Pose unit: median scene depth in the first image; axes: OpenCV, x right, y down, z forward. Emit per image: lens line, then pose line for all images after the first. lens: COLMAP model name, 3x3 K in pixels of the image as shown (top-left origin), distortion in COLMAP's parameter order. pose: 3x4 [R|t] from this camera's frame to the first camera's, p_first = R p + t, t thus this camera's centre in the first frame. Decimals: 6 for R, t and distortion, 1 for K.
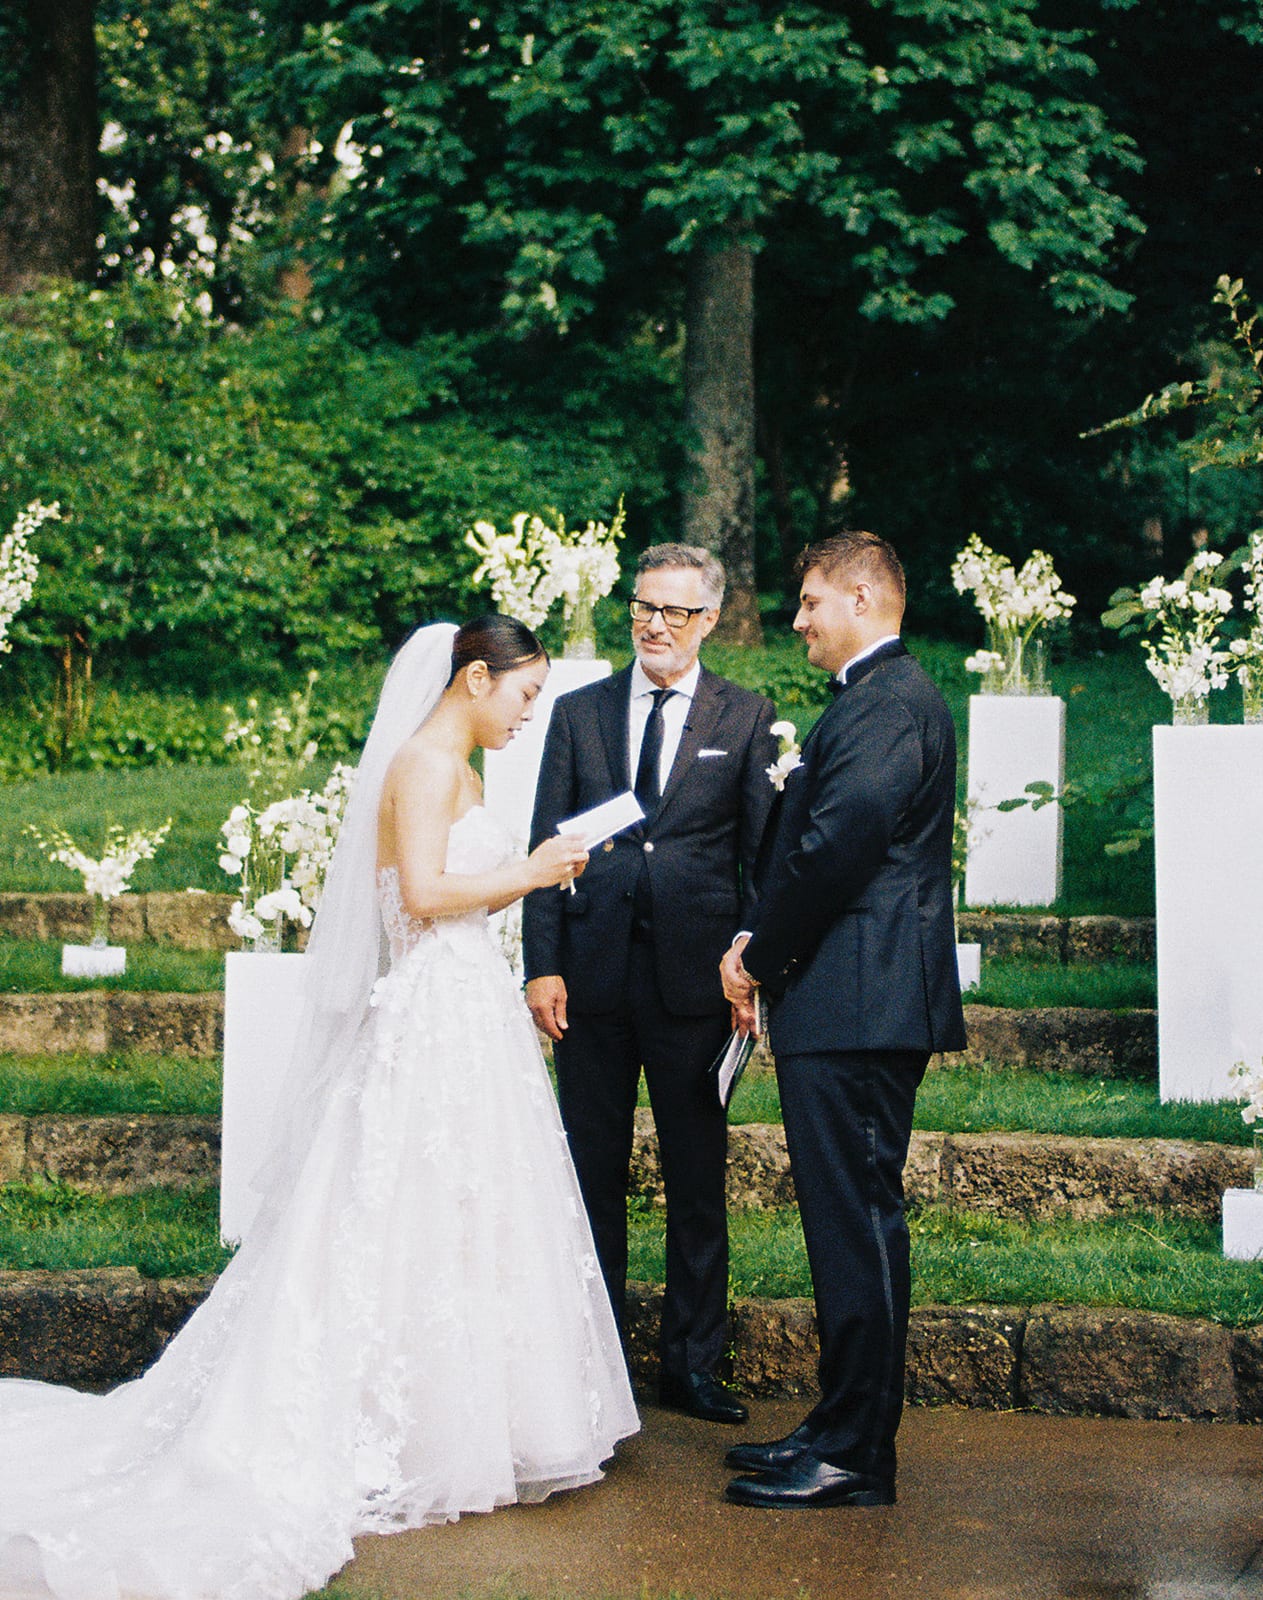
lens RADIAL K [[3002.4, 0, 629.3], [0, 3002.4, 625.6], [0, 0, 1]] dist [-0.108065, 0.141648]
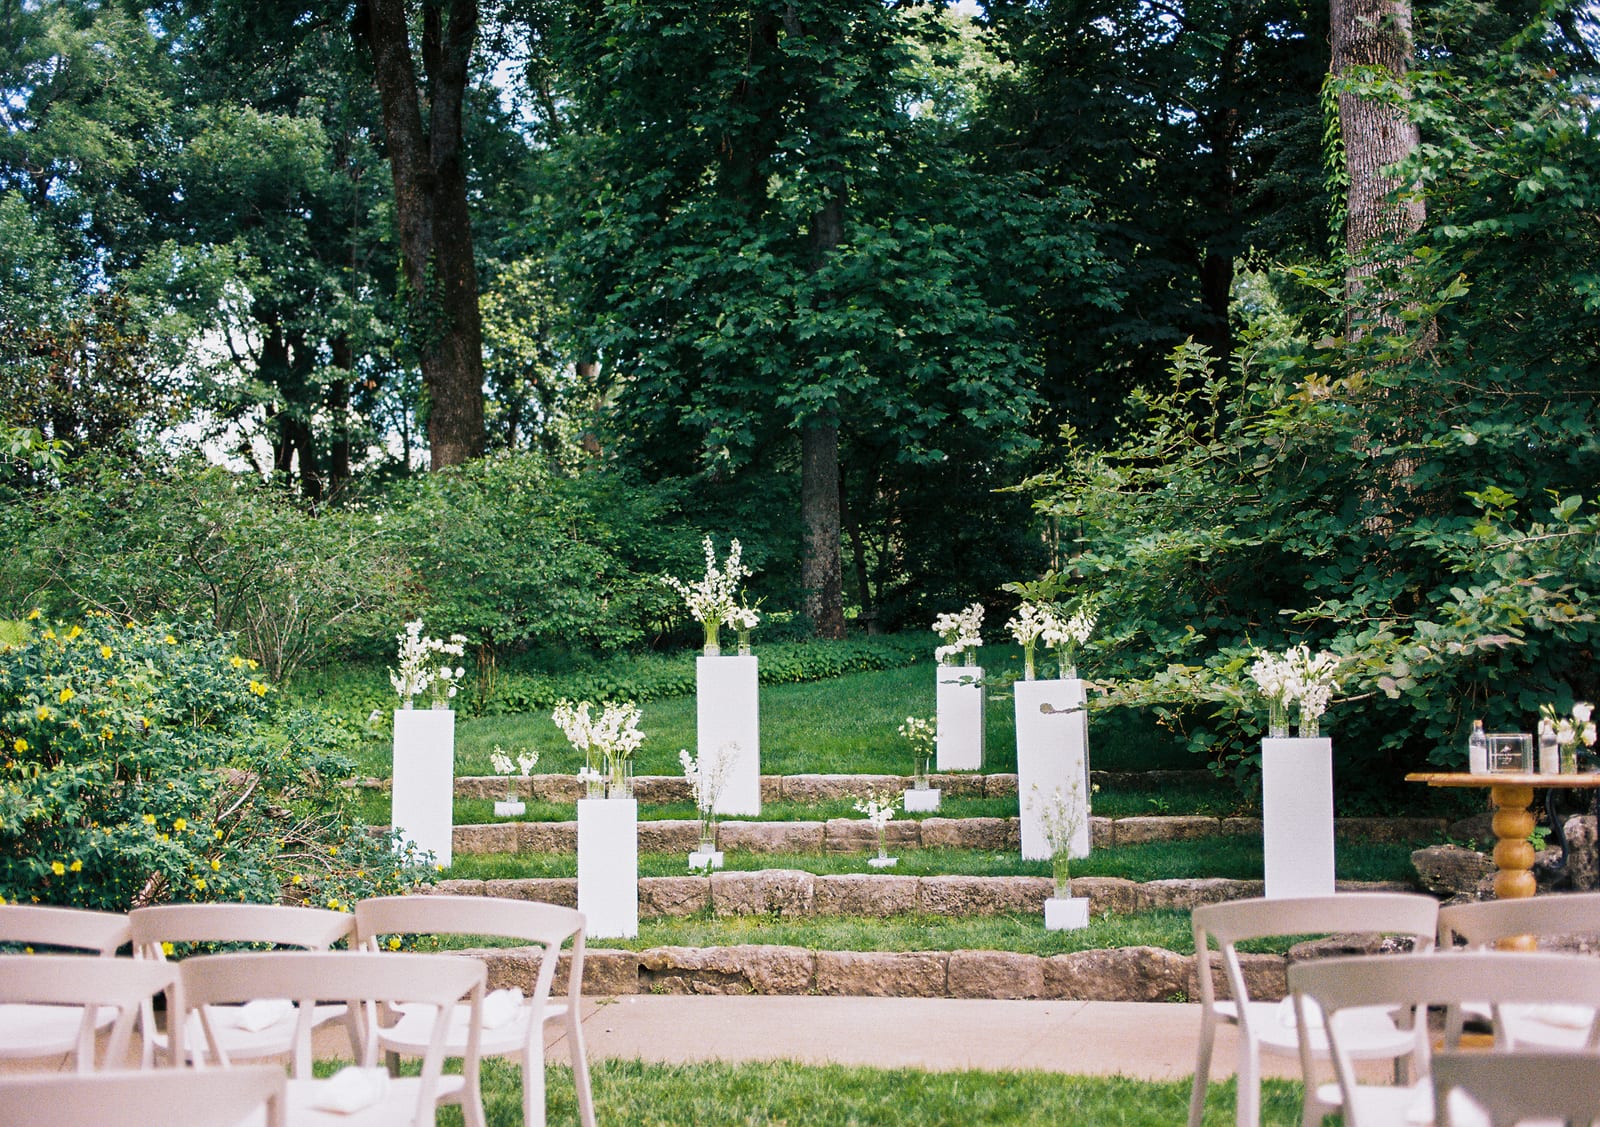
lens RADIAL K [[1732.2, 0, 804.3], [0, 1732.2, 669.2], [0, 0, 1]] dist [-0.158149, -0.008903]
pose [[0.999593, -0.026815, 0.009765, 0.013630], [0.026526, 0.999238, 0.028641, -0.011510], [-0.010526, -0.028371, 0.999542, -0.174350]]
